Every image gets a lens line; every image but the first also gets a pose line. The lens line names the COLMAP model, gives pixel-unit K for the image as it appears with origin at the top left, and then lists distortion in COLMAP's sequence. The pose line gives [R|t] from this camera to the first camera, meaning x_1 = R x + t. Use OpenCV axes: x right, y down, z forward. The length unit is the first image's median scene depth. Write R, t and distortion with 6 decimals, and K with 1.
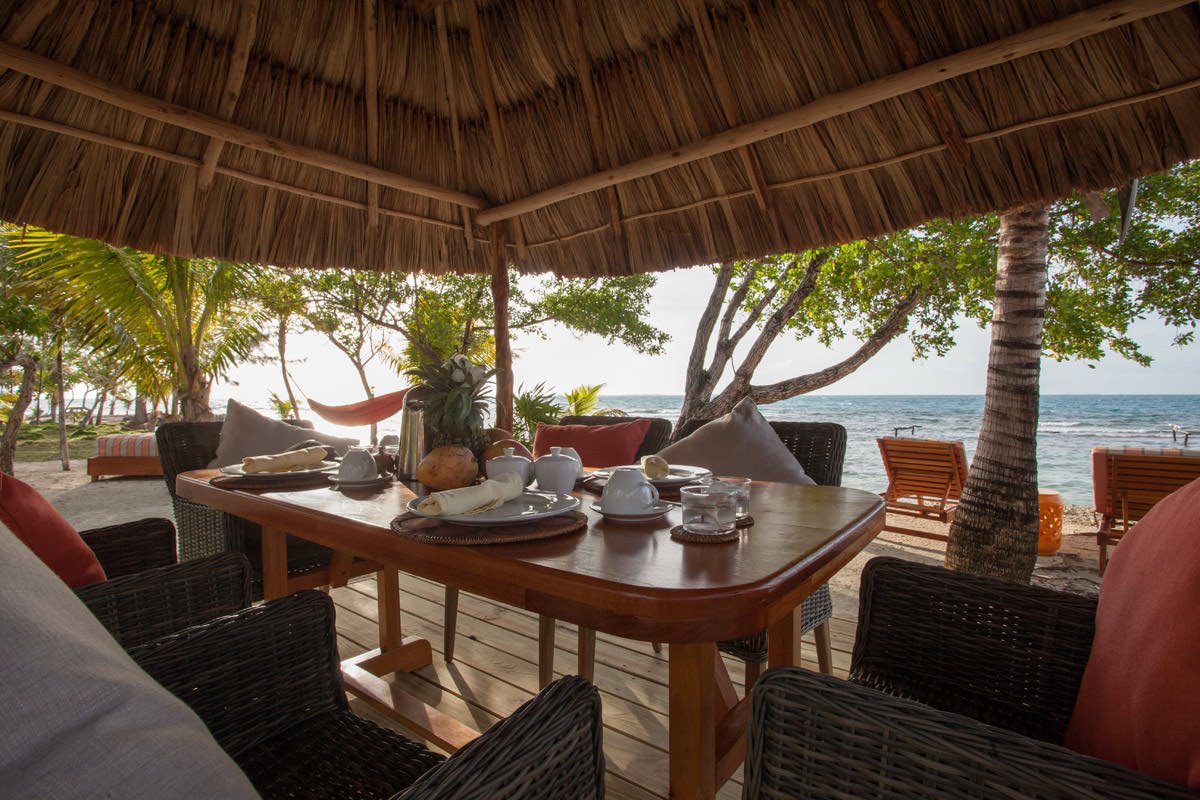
lens RADIAL K [[573.3, 0, 600.0], [0, 573.3, 400.0], [0, 0, 1]] dist [-0.001835, -0.000225]
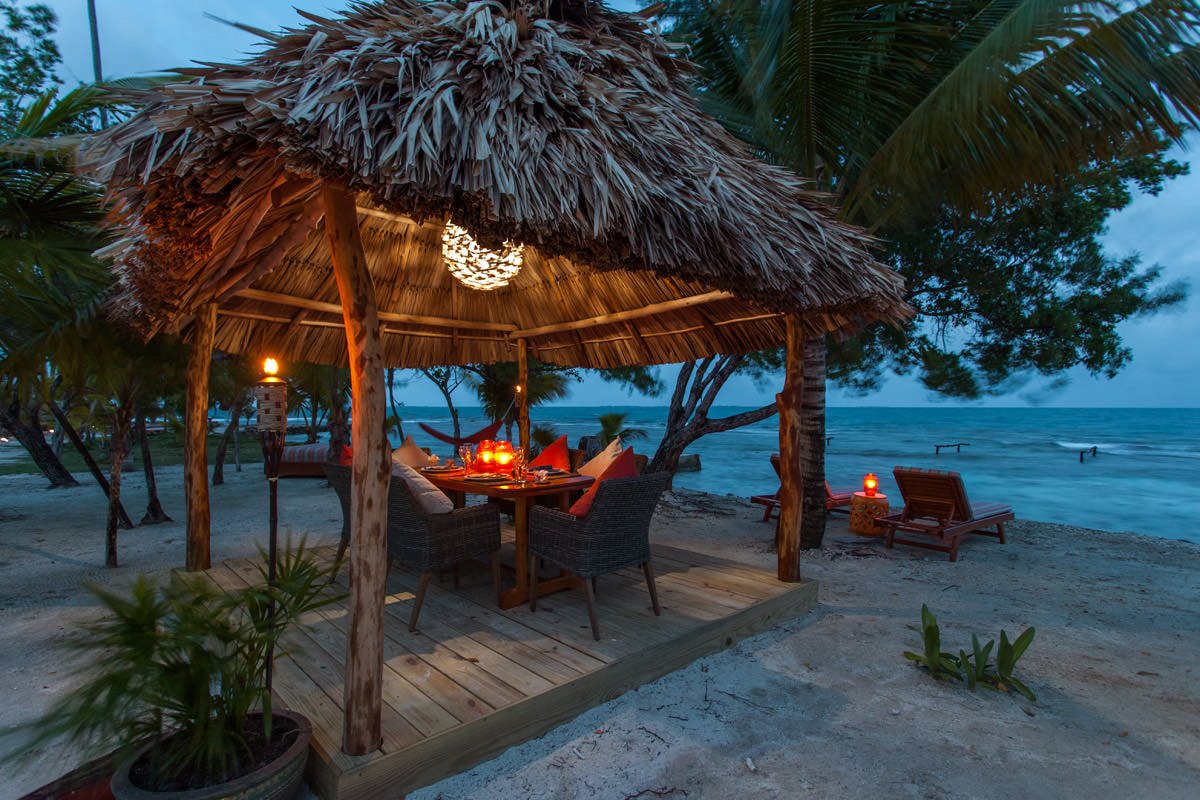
lens RADIAL K [[630.1, 0, 600.0], [0, 630.1, 400.0], [0, 0, 1]] dist [0.001358, 0.000071]
pose [[0.987717, -0.002390, -0.156234, 0.244390], [0.001731, 0.999989, -0.004353, -0.066598], [0.156243, 0.004029, 0.987710, -0.595685]]
